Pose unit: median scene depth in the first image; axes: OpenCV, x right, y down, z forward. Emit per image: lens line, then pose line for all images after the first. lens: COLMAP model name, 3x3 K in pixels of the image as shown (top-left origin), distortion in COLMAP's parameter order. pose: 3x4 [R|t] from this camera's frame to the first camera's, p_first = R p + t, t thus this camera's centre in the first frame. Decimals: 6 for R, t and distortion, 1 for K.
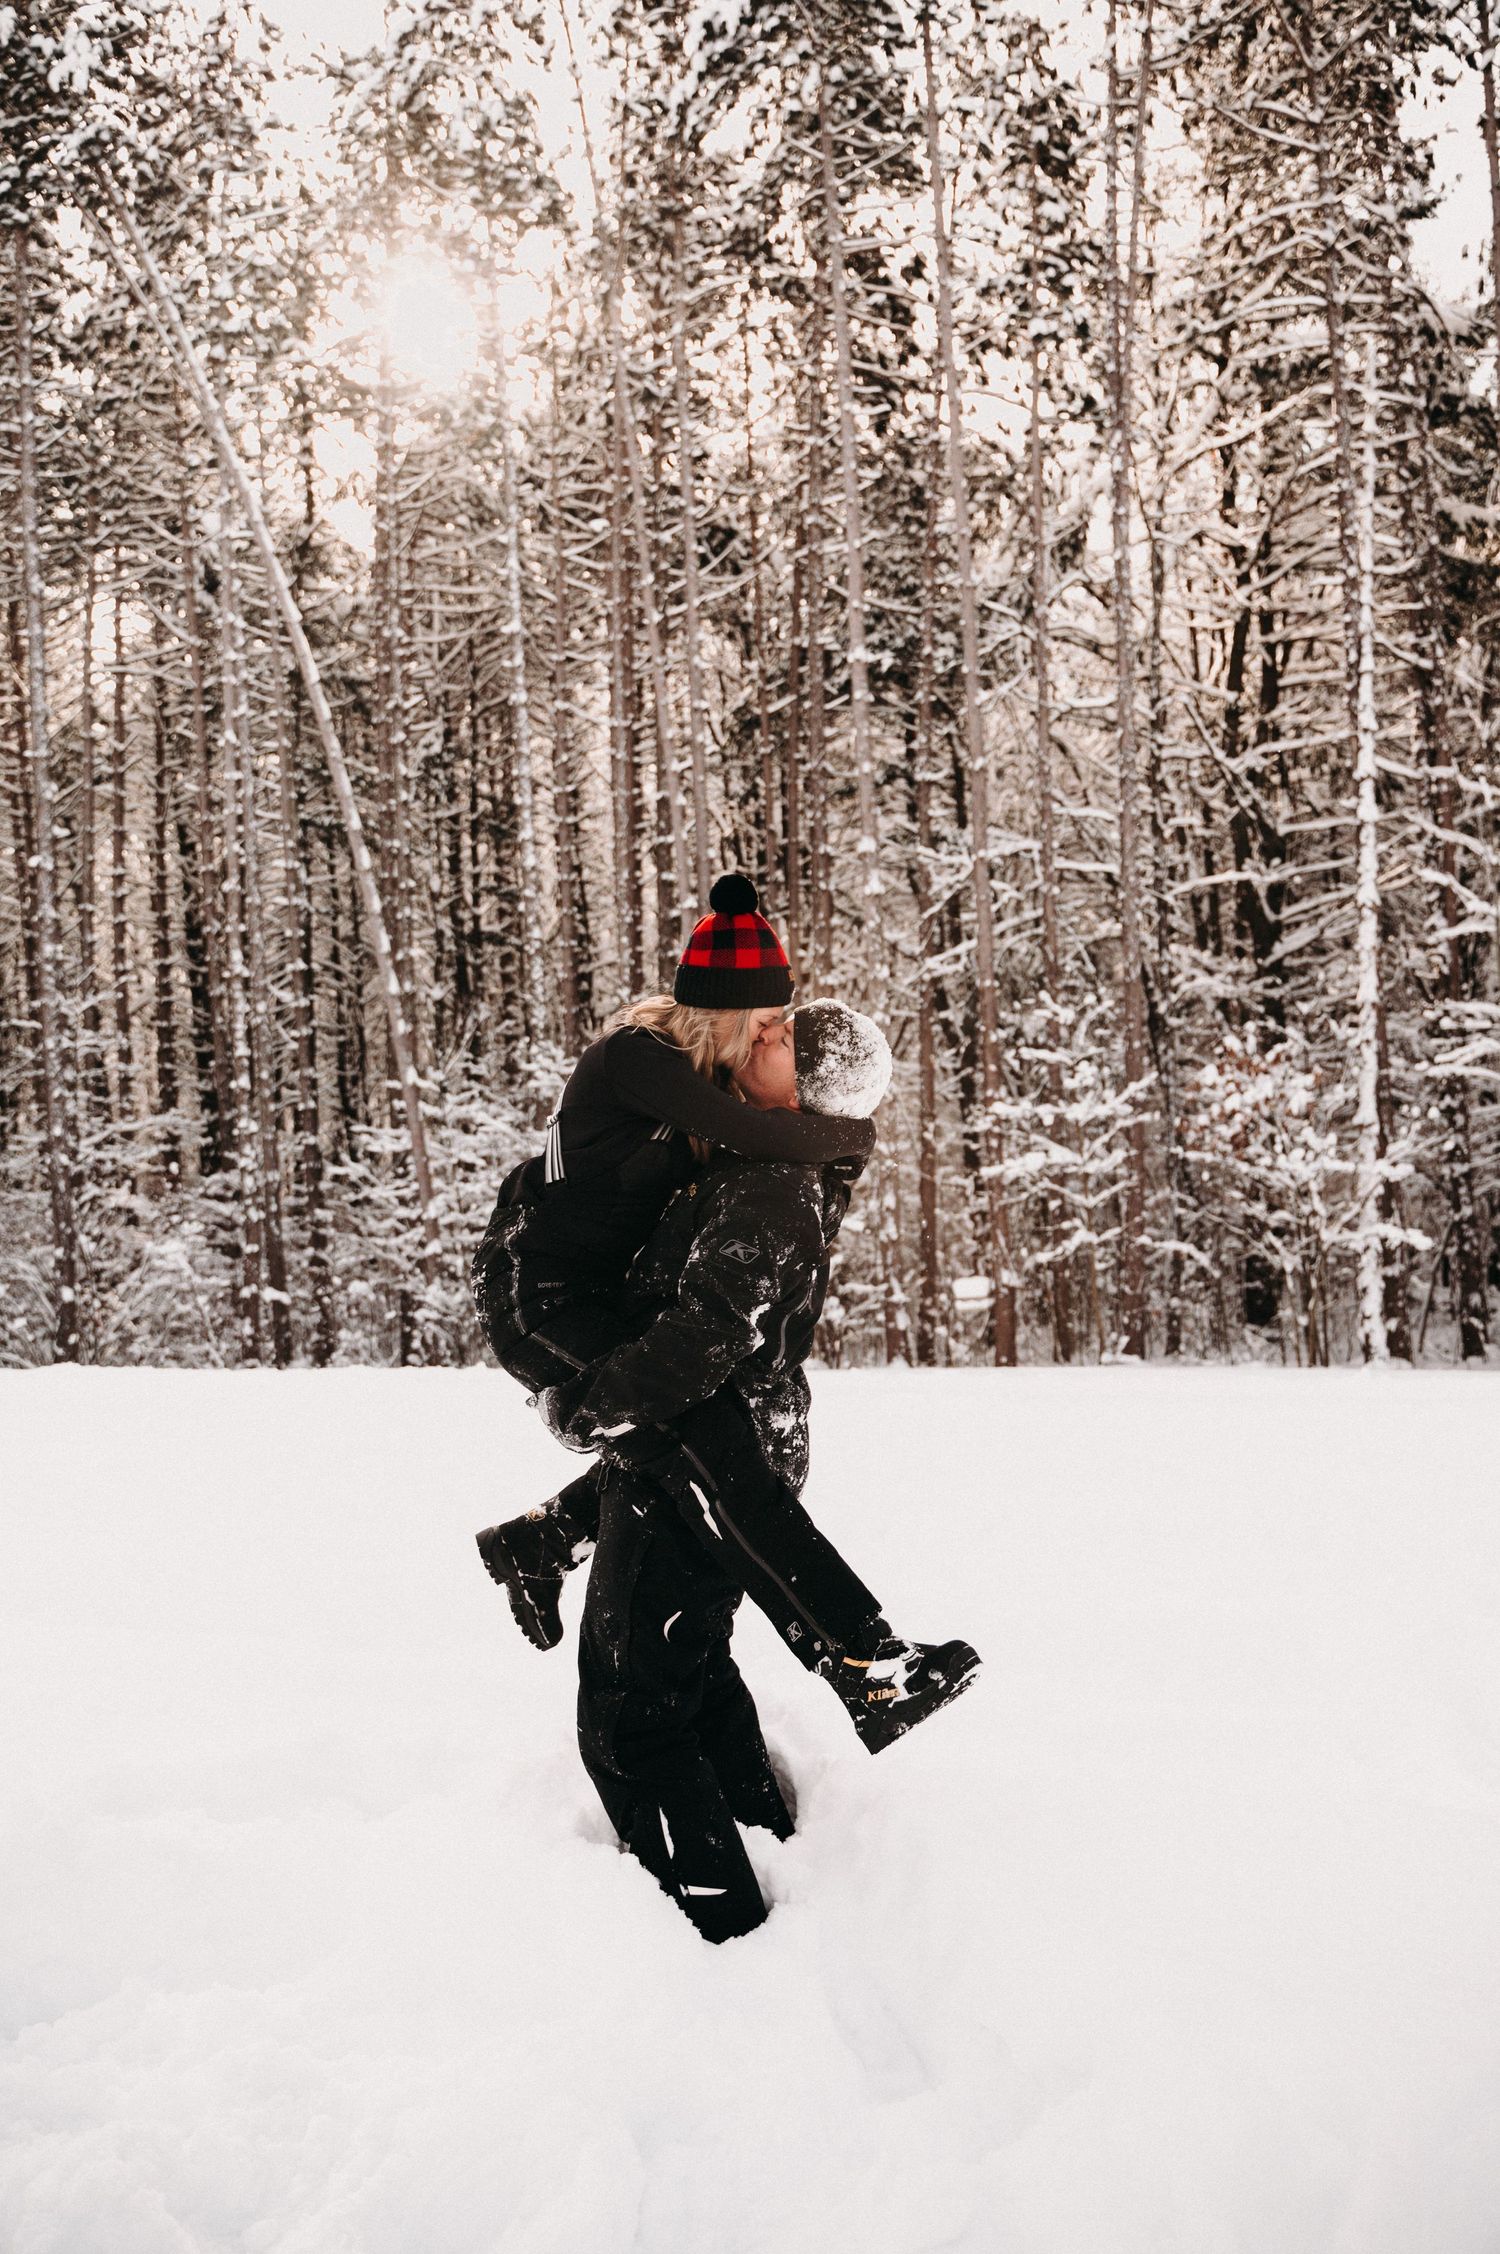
lens RADIAL K [[1830.1, 0, 760.4], [0, 1830.1, 1105.5], [0, 0, 1]] dist [0.011595, -0.010908]
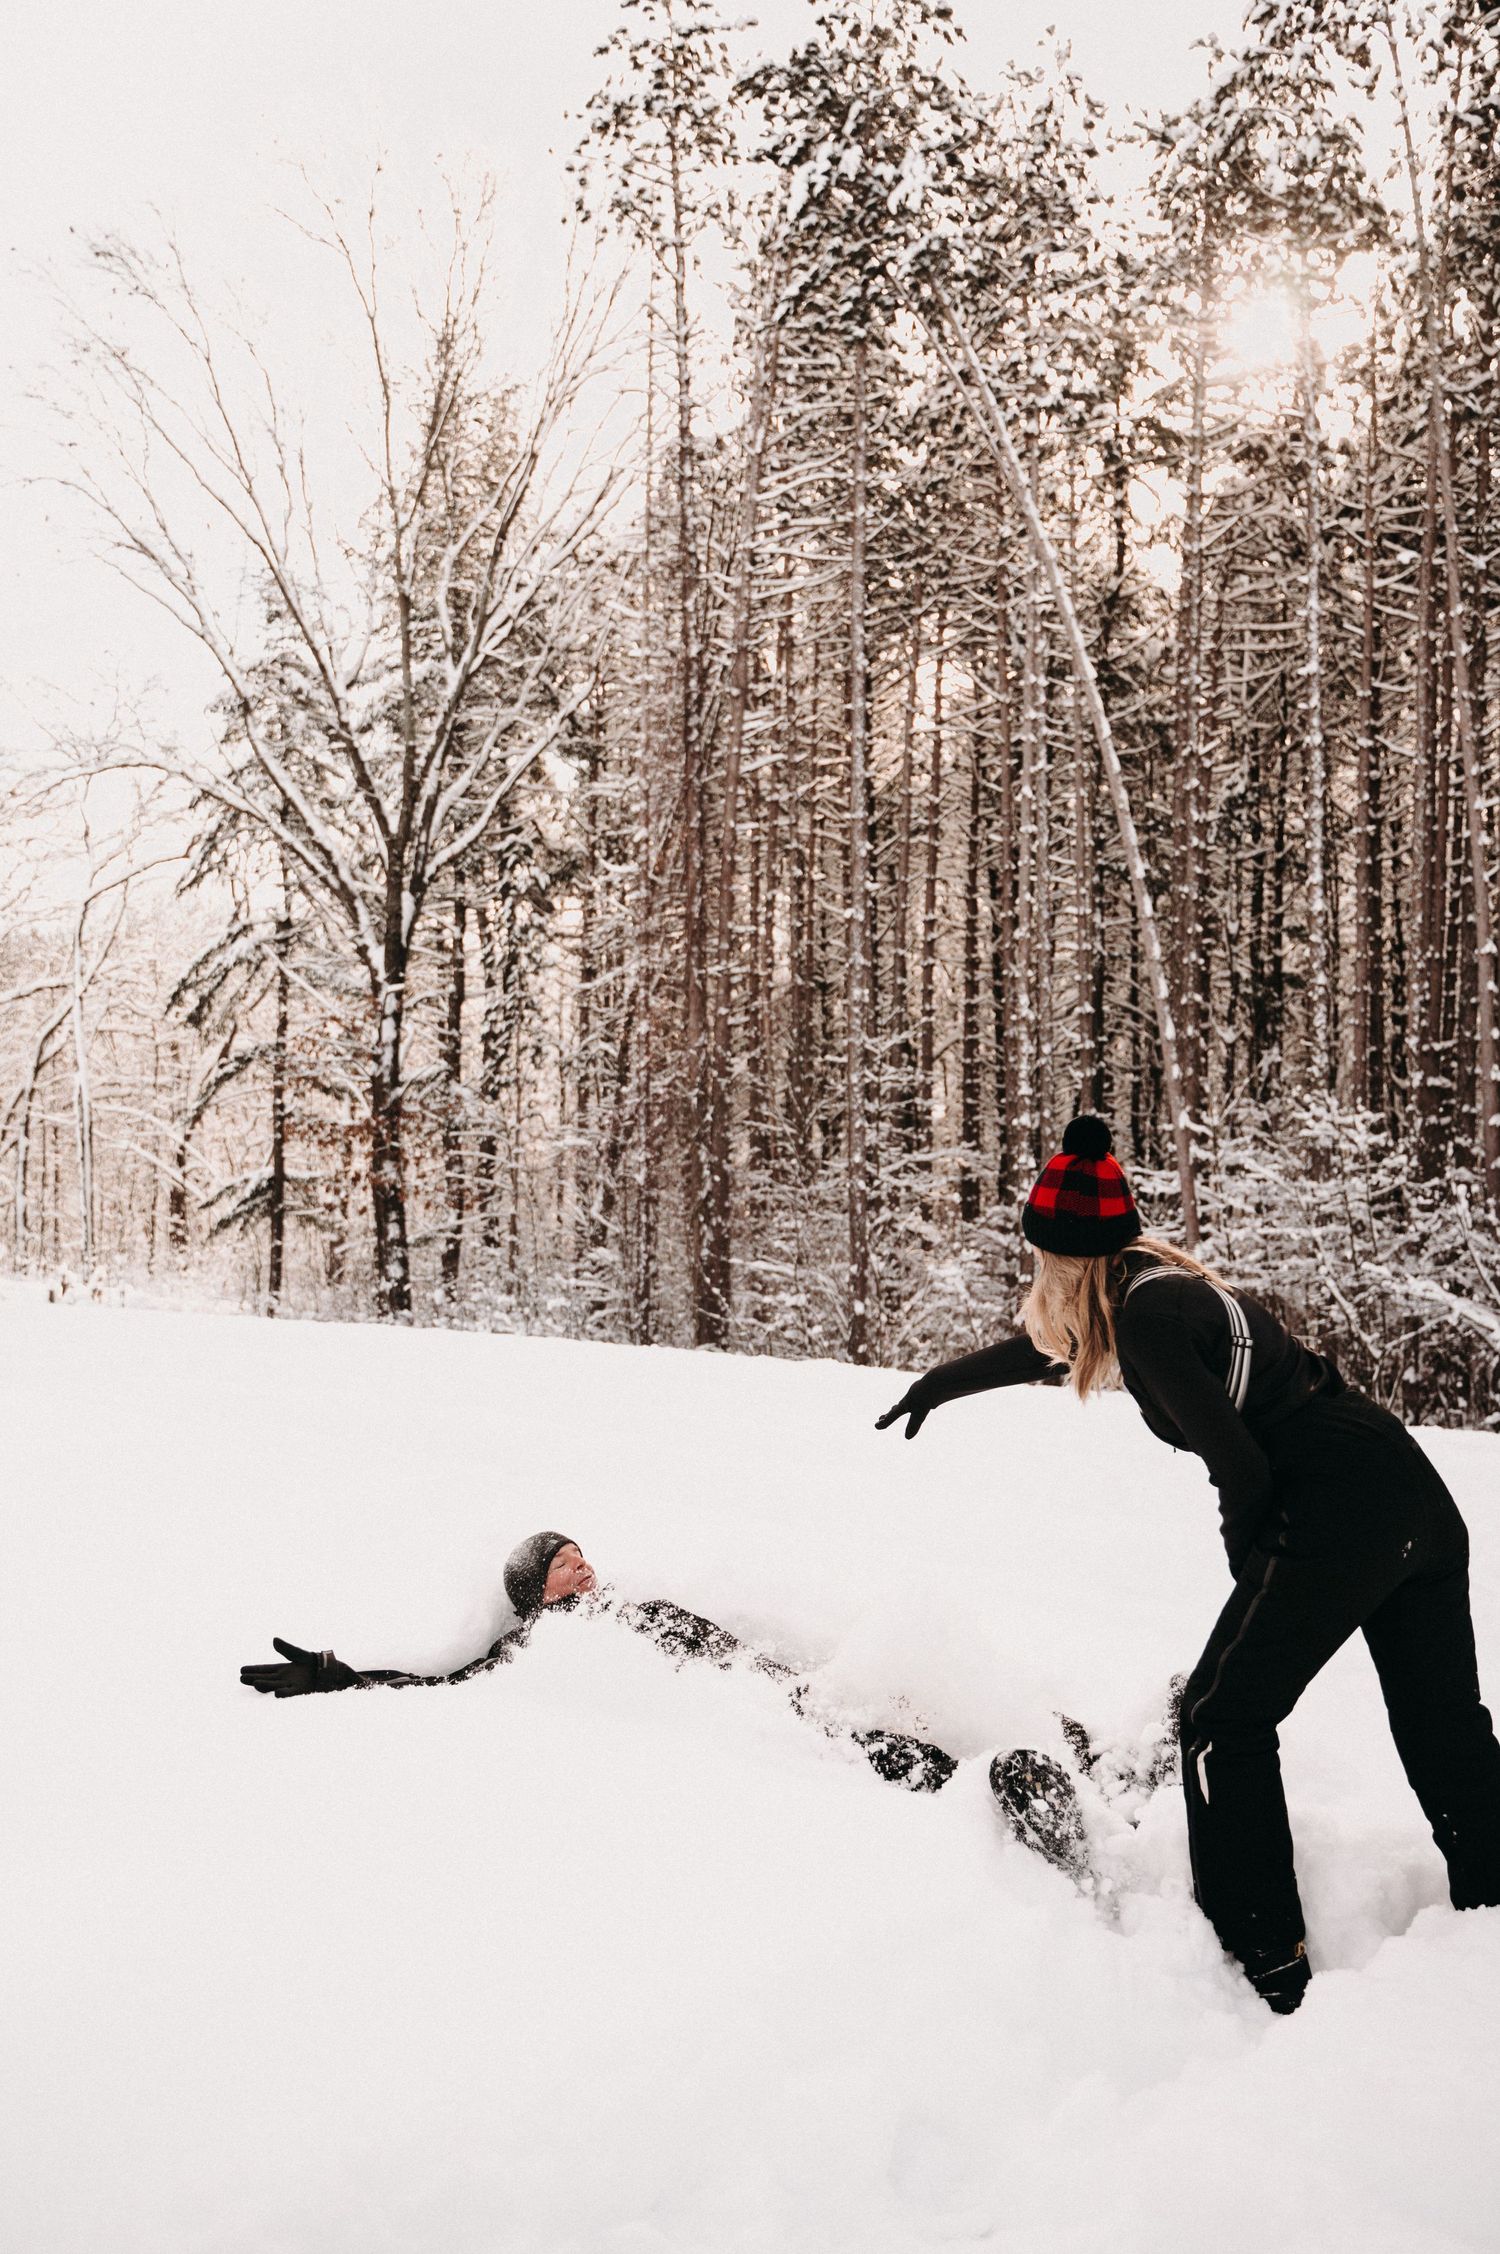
lens RADIAL K [[1876.0, 0, 717.8], [0, 1876.0, 1161.1], [0, 0, 1]] dist [-0.004309, -0.011350]
pose [[0.896451, 0.045796, -0.440770, 0.035118], [-0.041730, 0.998950, 0.018920, -0.002291], [0.441173, 0.001432, 0.897421, -0.043169]]
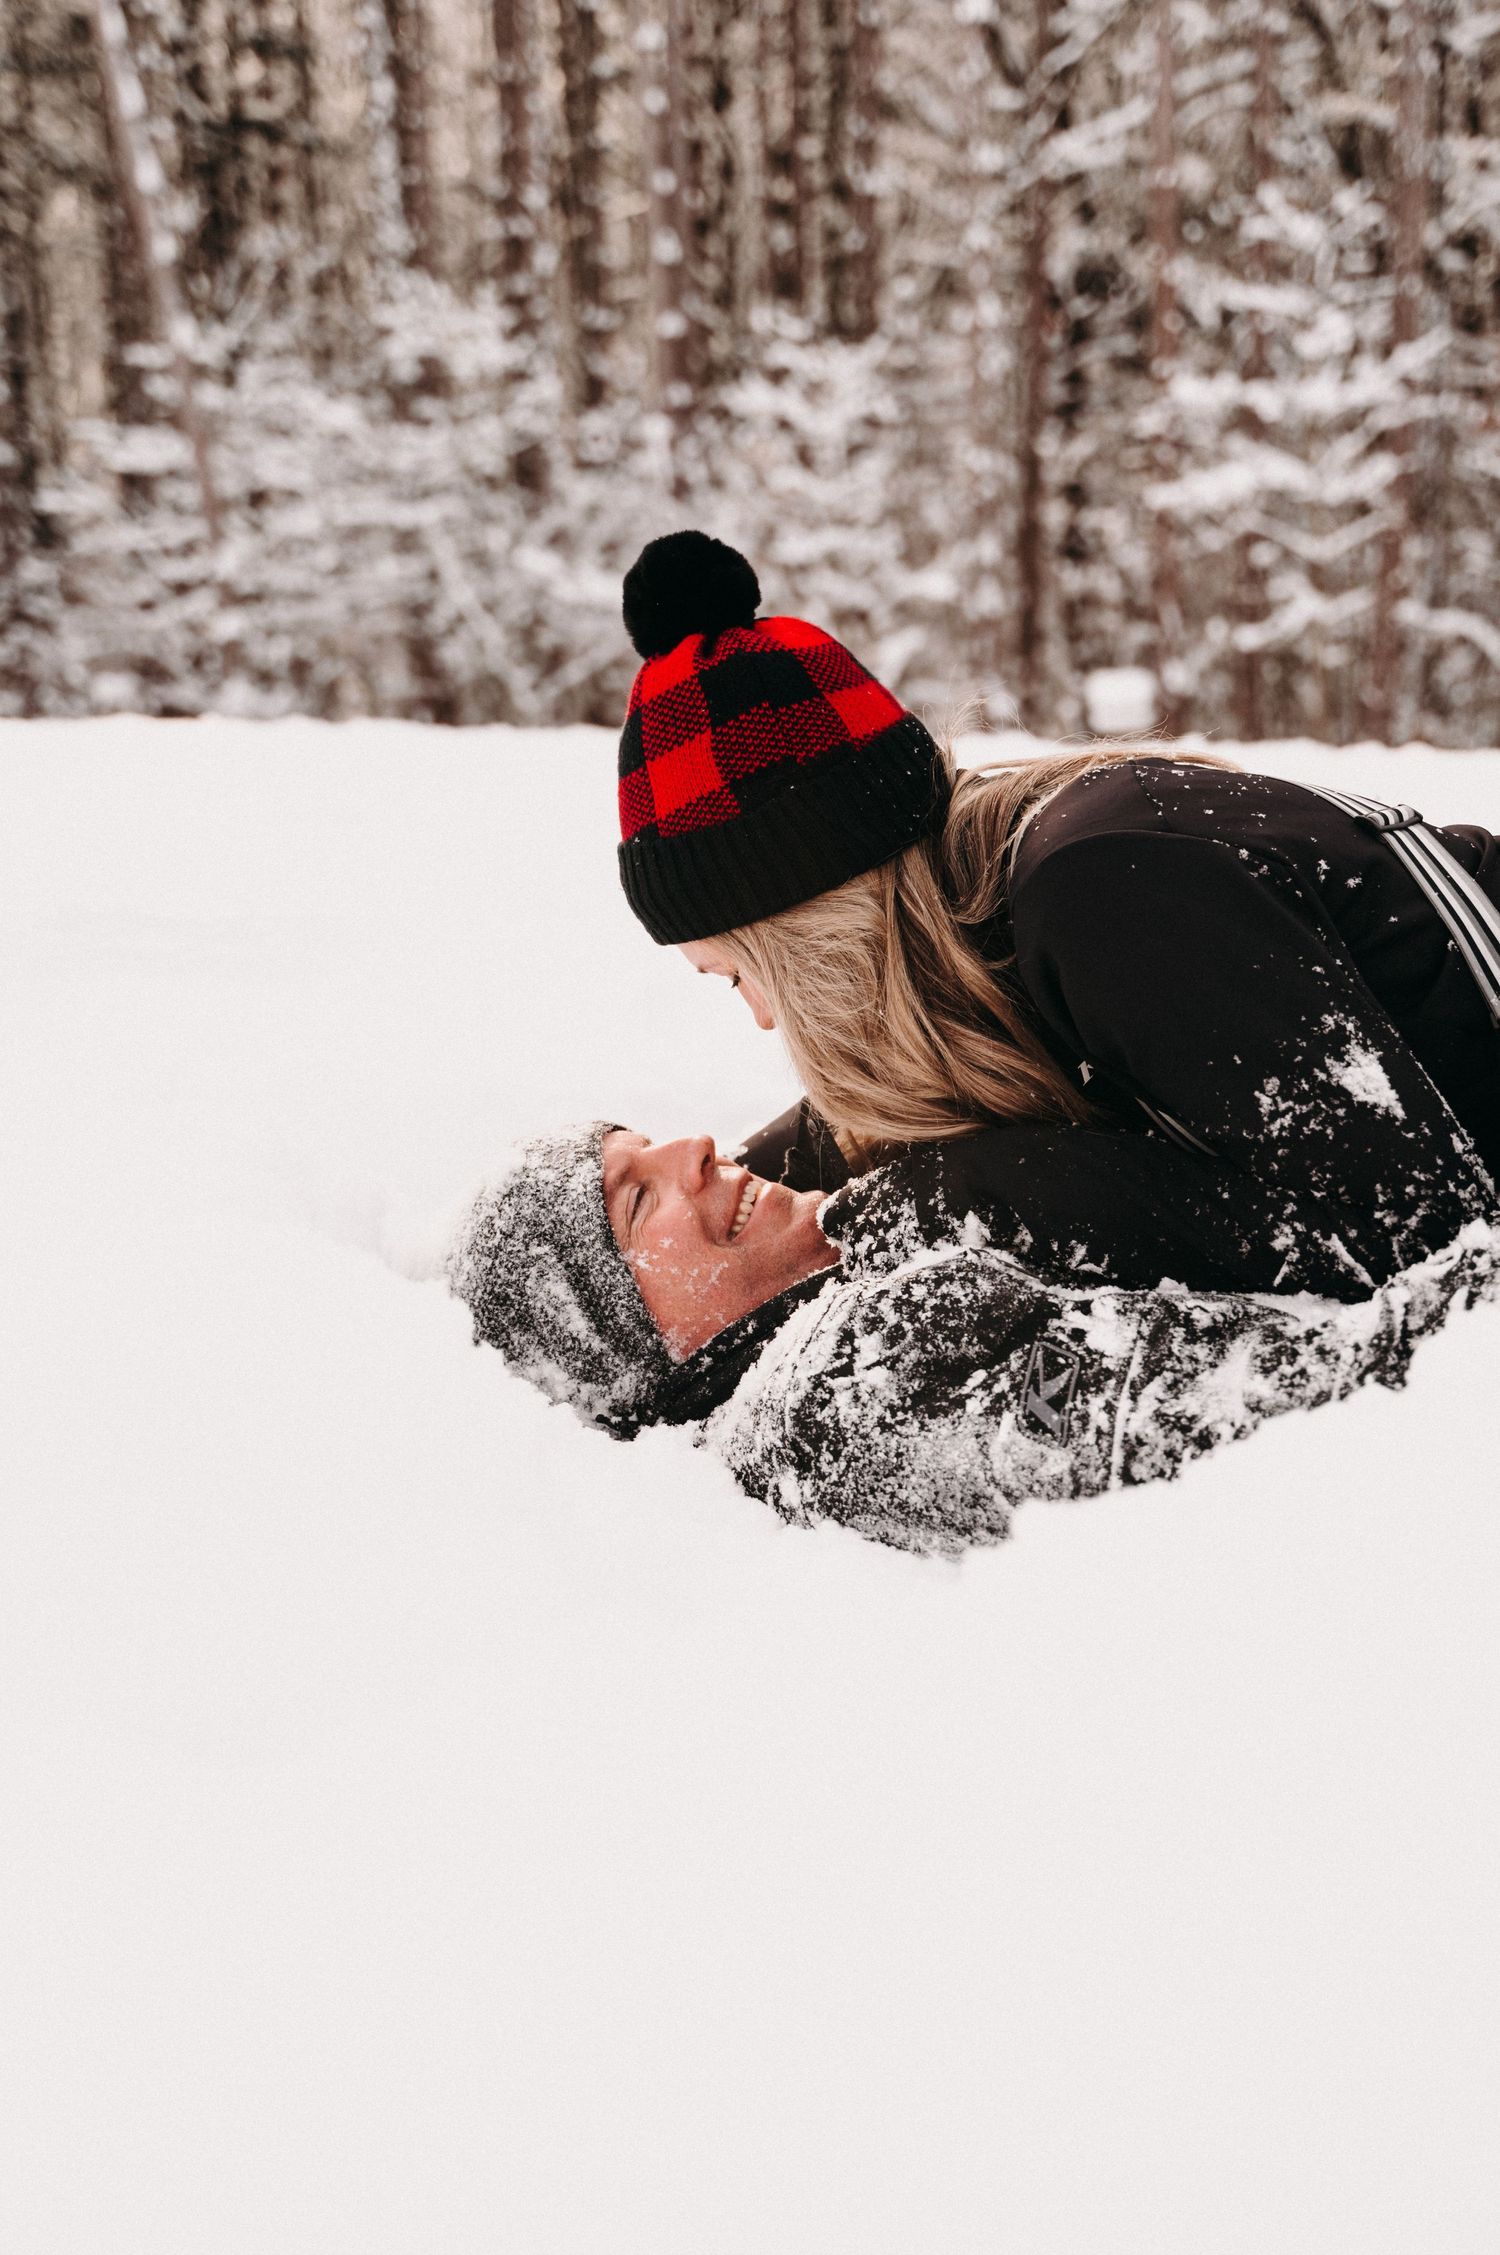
lens RADIAL K [[2856.3, 0, 762.3], [0, 2856.3, 1115.6], [0, 0, 1]] dist [0.007292, 0.000000]
pose [[0.998812, 0.000498, 0.048729, -0.046162], [-0.011135, 0.975824, 0.218272, 0.025811], [-0.047442, -0.218555, 0.974671, 0.027493]]
